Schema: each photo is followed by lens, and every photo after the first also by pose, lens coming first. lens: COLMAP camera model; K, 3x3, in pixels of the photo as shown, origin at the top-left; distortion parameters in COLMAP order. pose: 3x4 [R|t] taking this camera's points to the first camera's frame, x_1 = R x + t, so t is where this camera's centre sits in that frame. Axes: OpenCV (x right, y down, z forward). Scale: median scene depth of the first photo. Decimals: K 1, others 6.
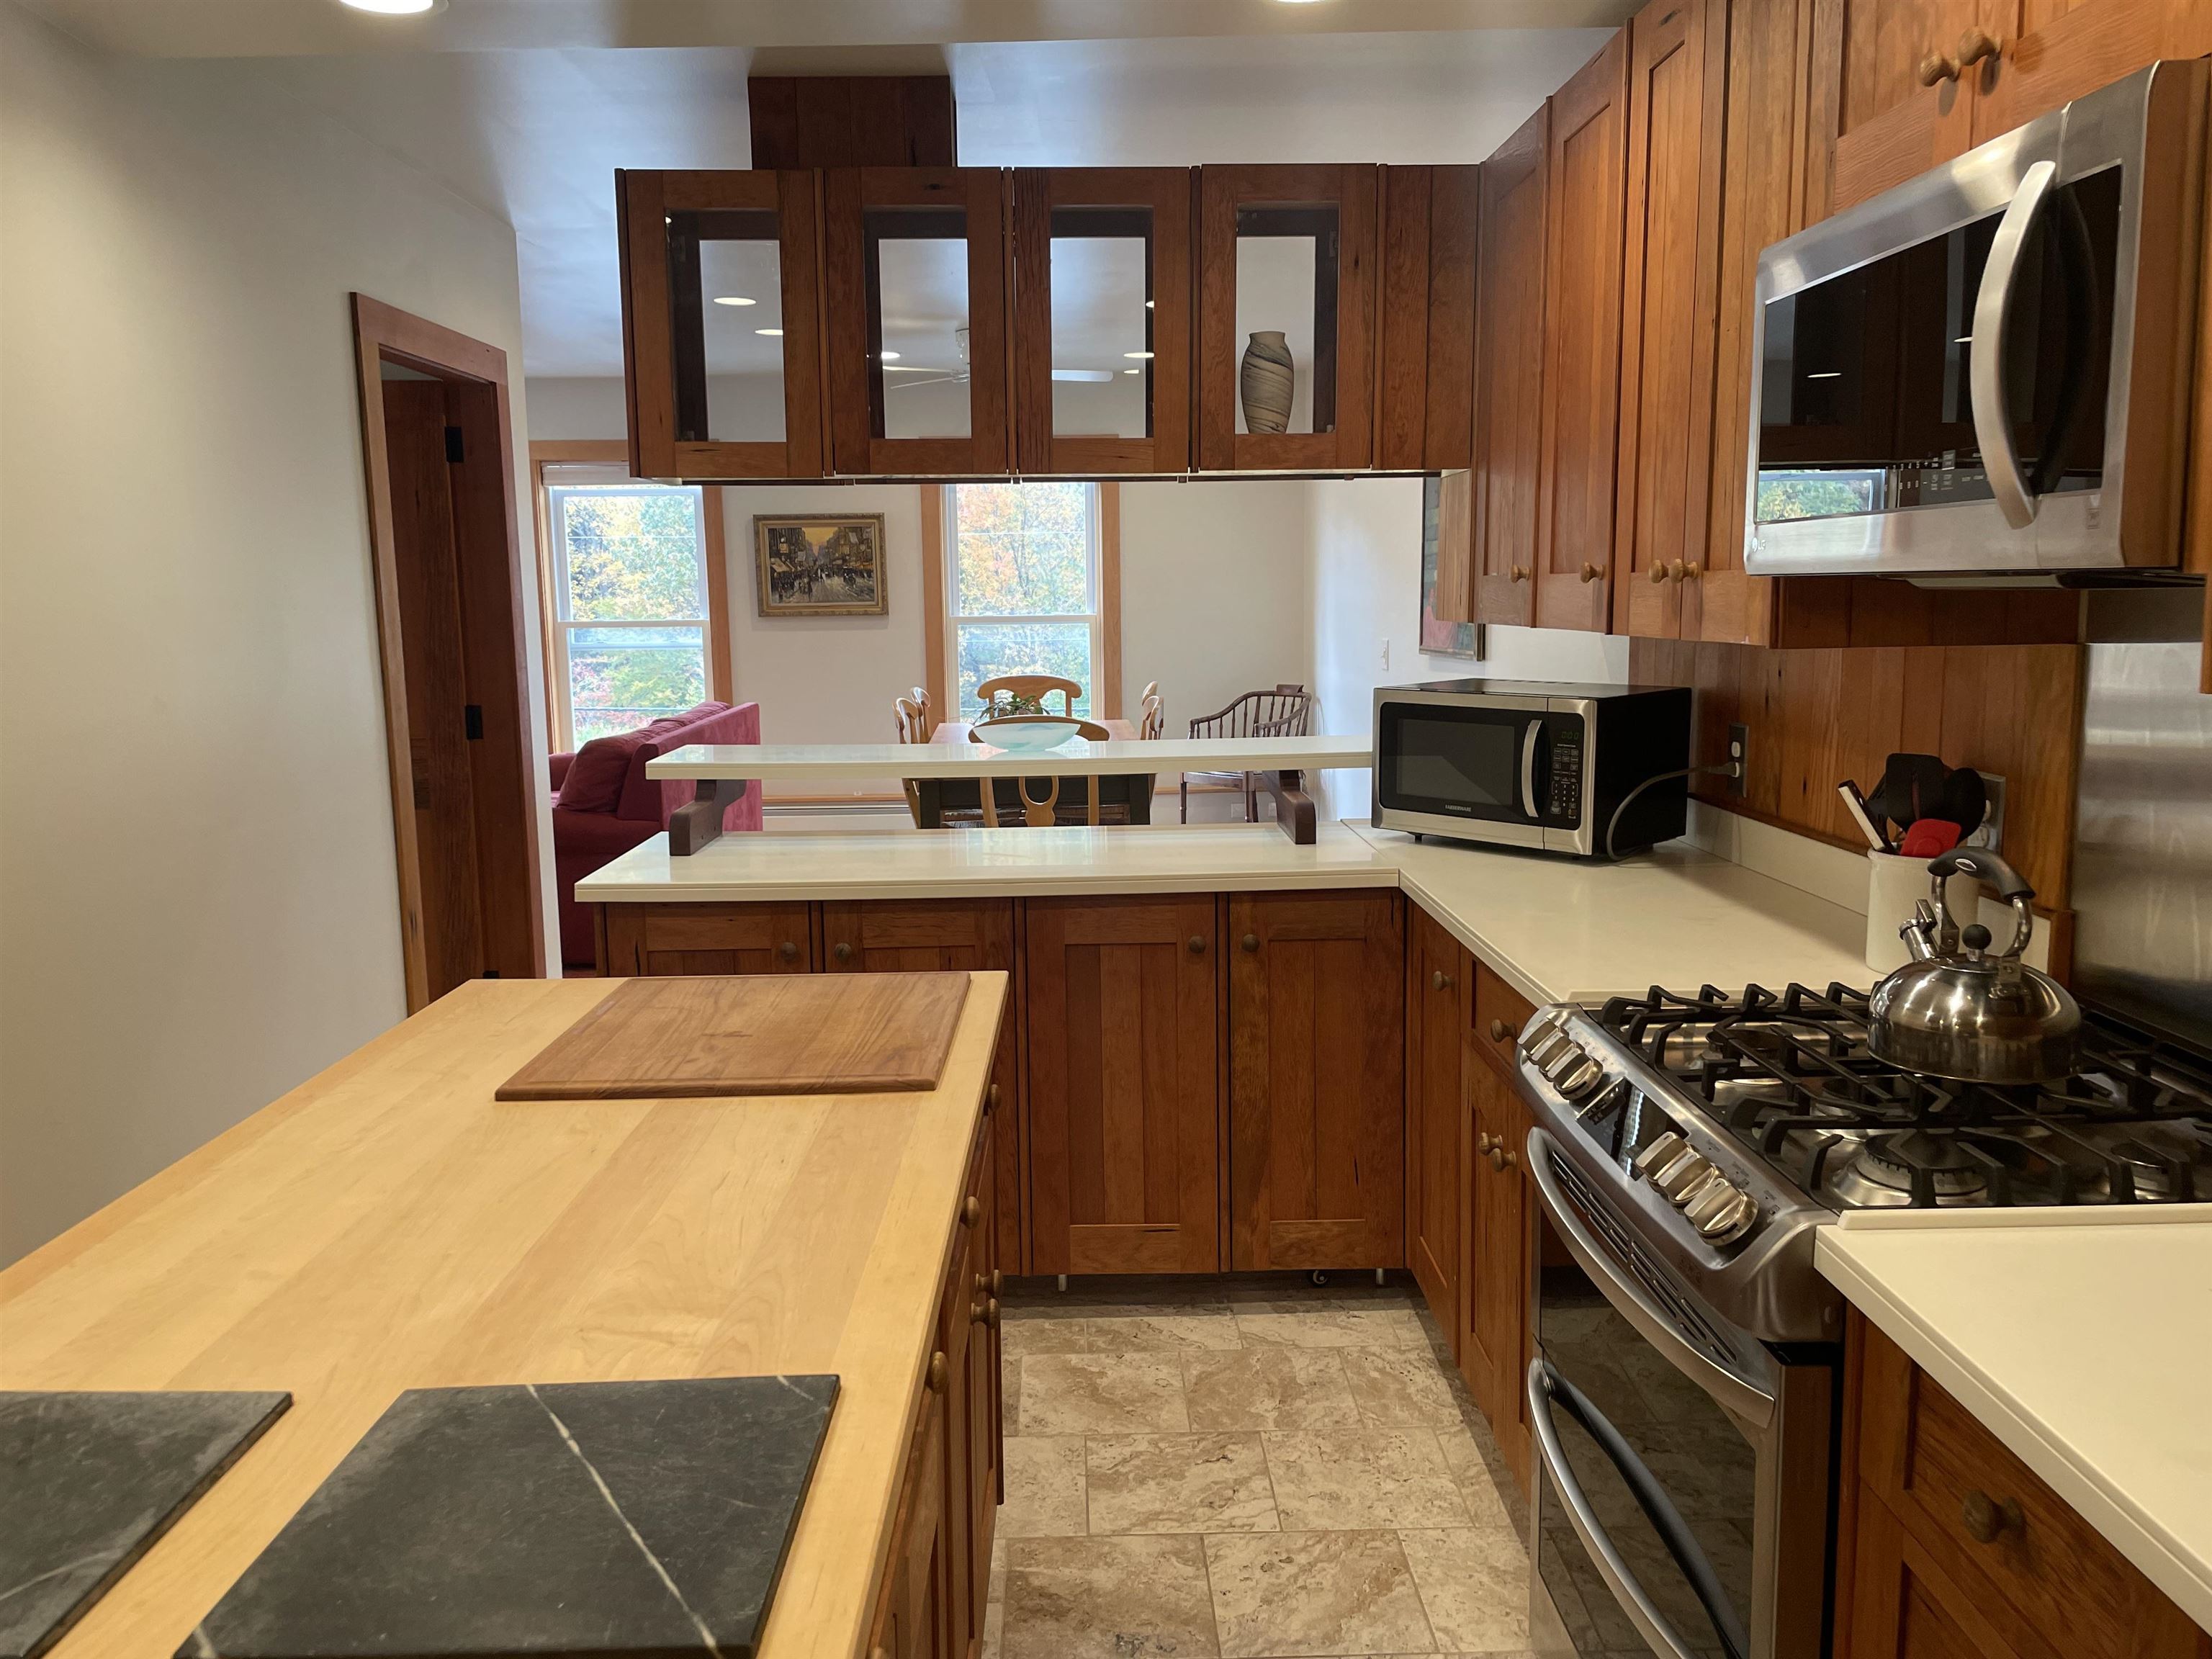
lens RADIAL K [[1676.8, 0, 1108.9], [0, 1676.8, 816.4], [0, 0, 1]] dist [0.065244, -0.051407]
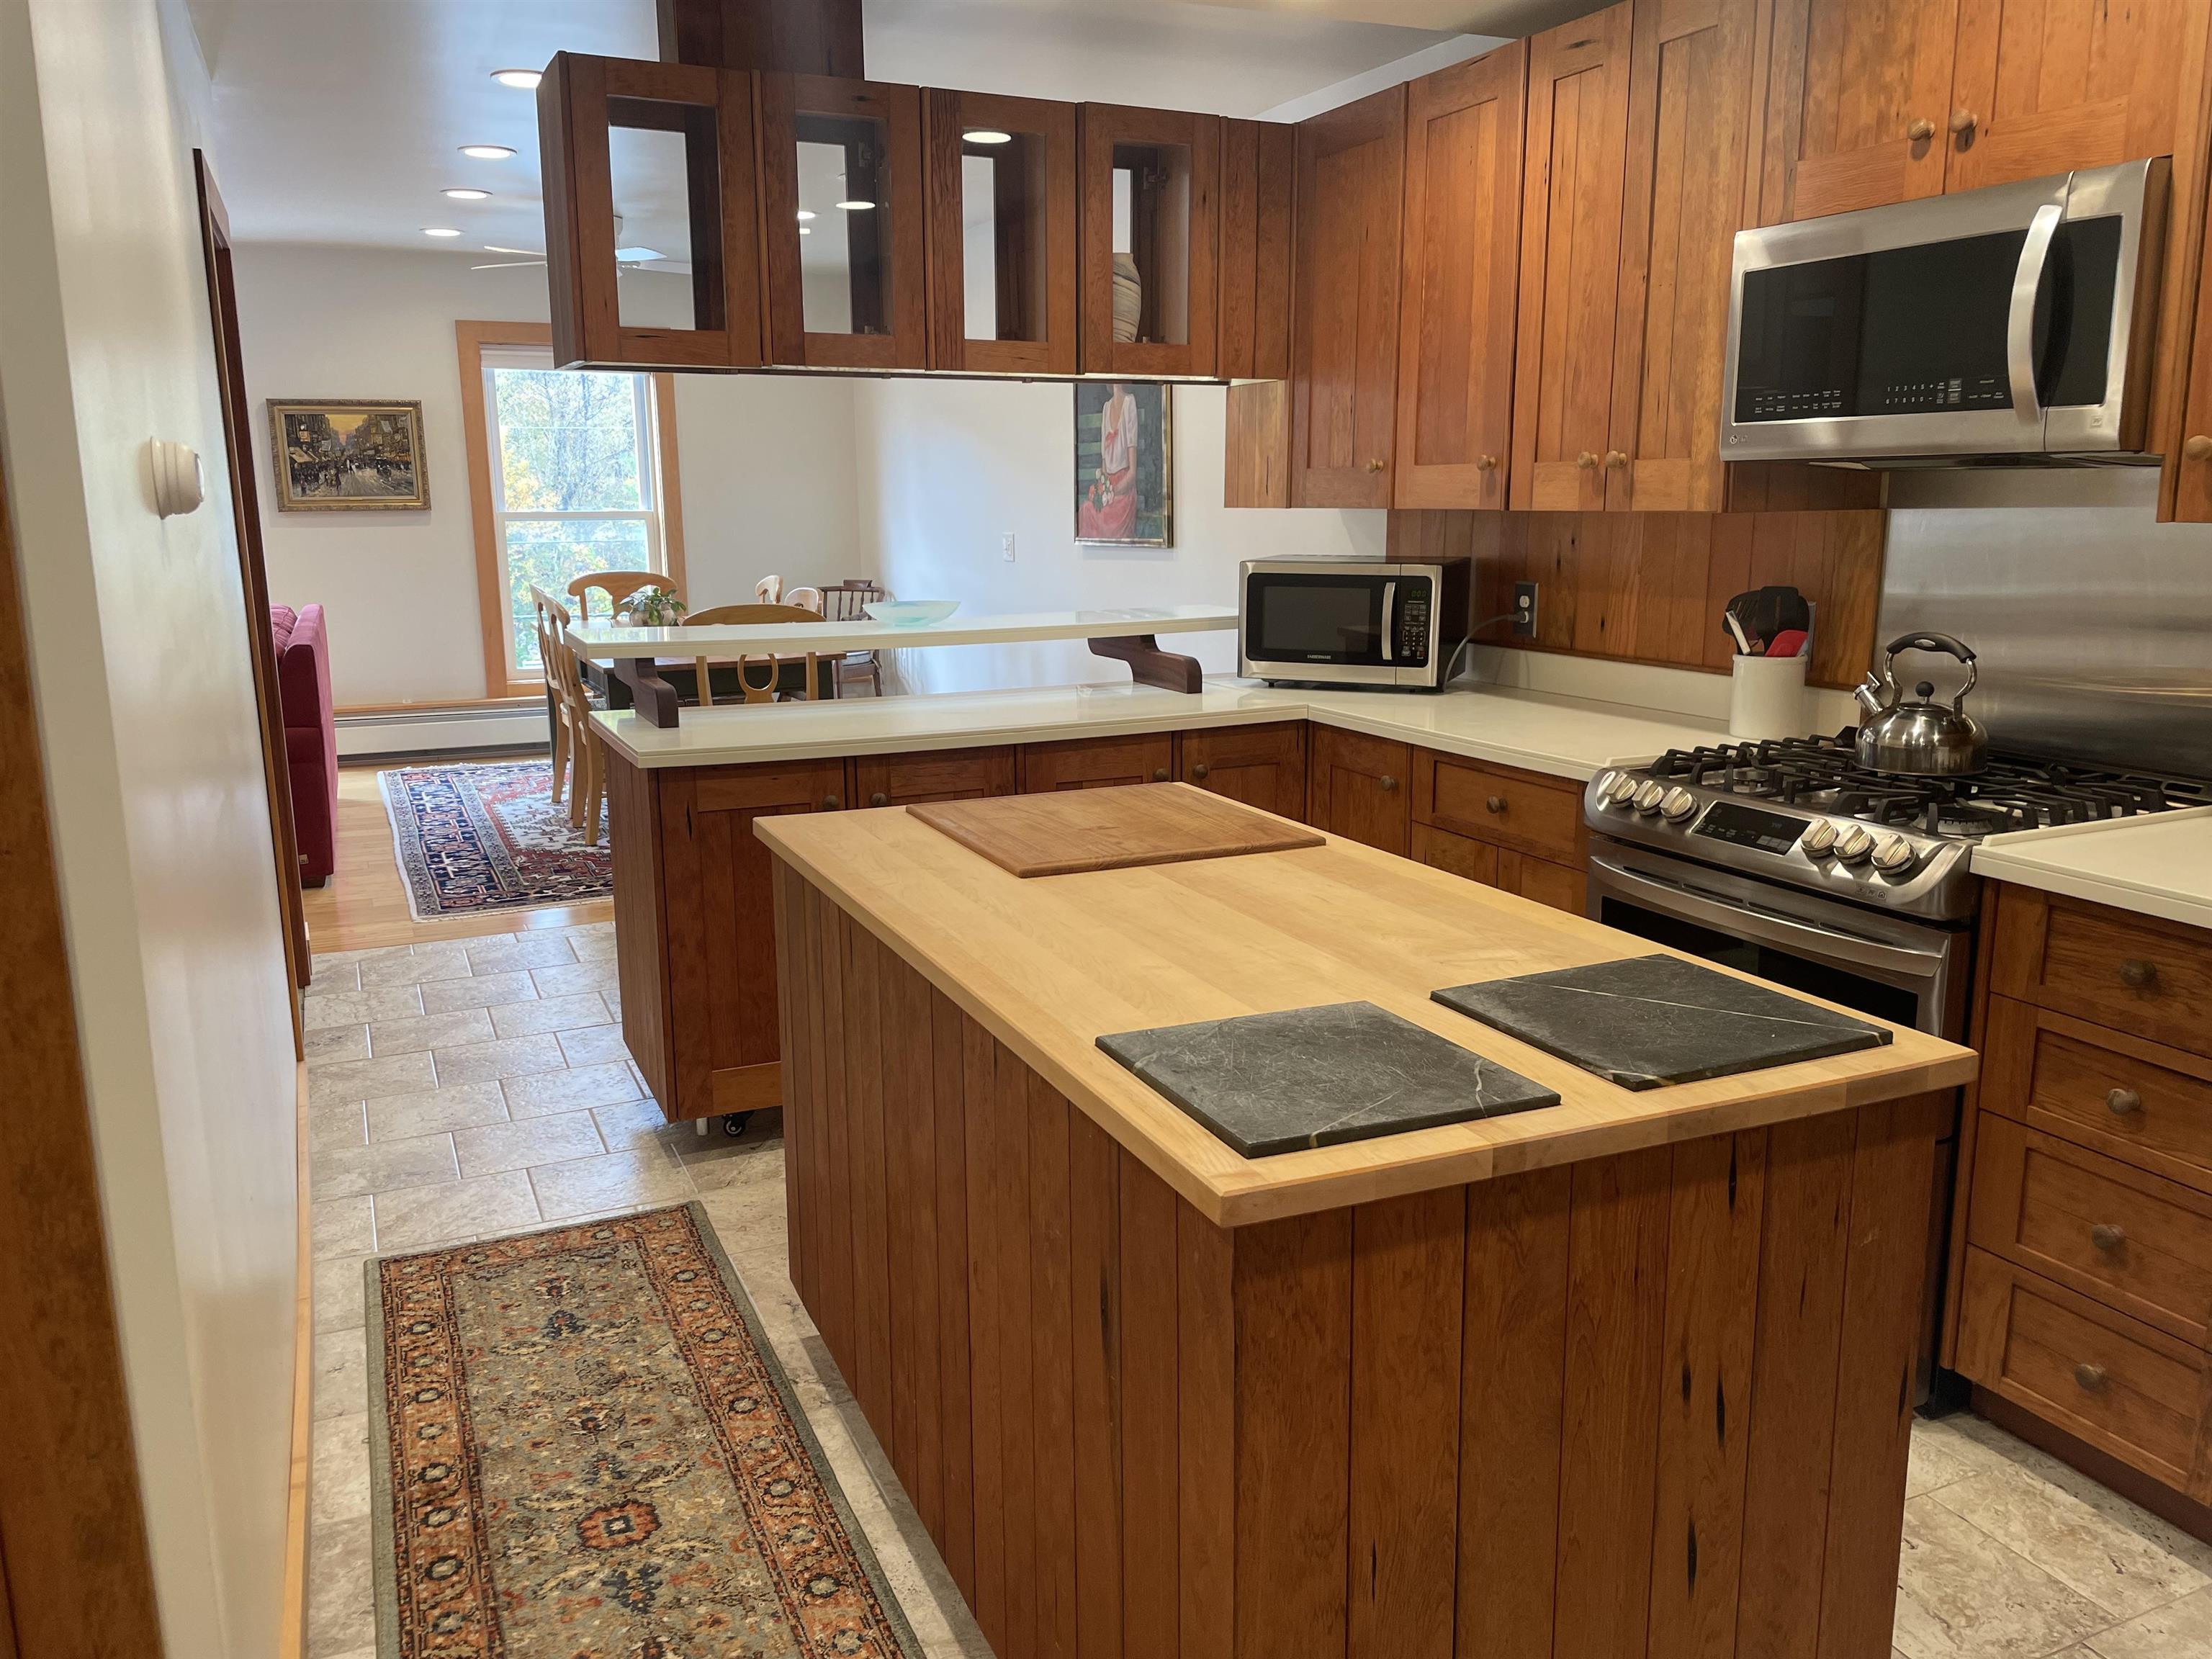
lens RADIAL K [[1676.8, 0, 1101.7], [0, 1676.8, 836.3], [0, 0, 1]] dist [0.065244, -0.051407]
pose [[0.915148, -0.075758, 0.395936, -0.430082], [0.050231, 0.995958, 0.074463, 0.026094], [-0.399977, -0.048256, 0.915254, -0.080563]]
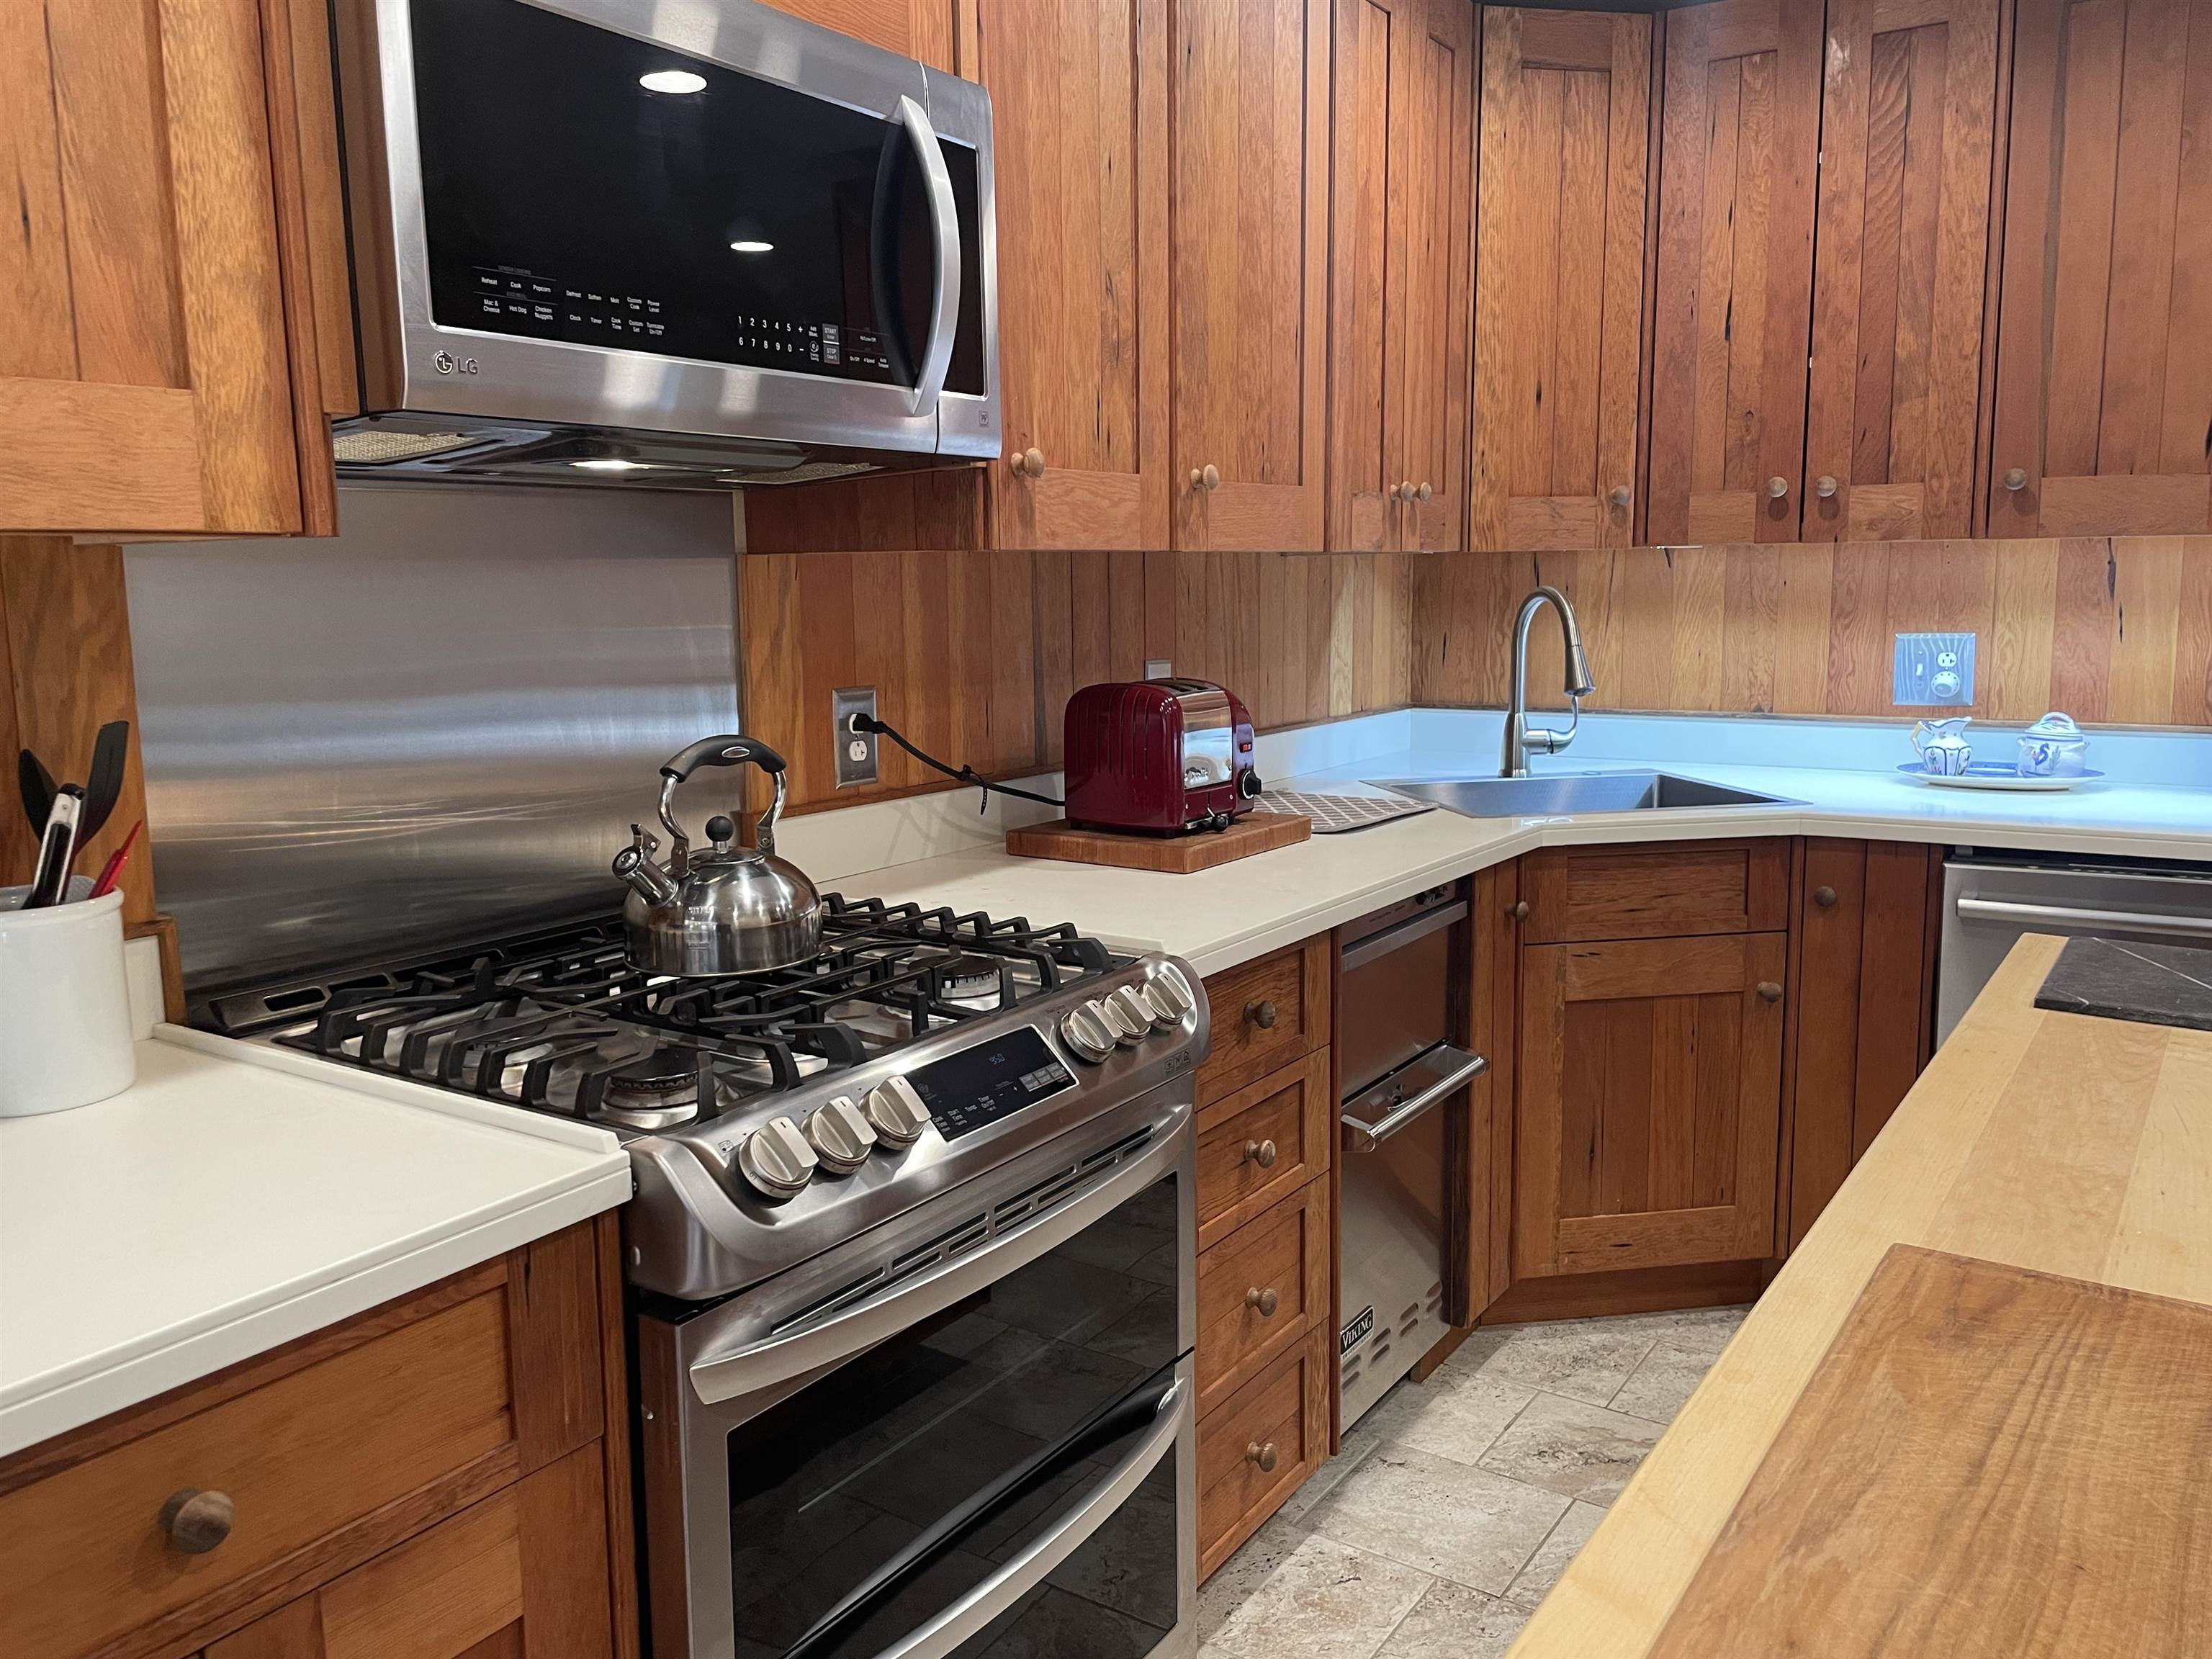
lens RADIAL K [[1676.8, 0, 1107.8], [0, 1676.8, 829.2], [0, 0, 1]] dist [0.065244, -0.051407]
pose [[-0.822883, -0.064763, 0.564508, -0.099747], [0.100714, 0.961129, 0.257076, -0.081435], [-0.559214, 0.268398, -0.784374, 0.855997]]
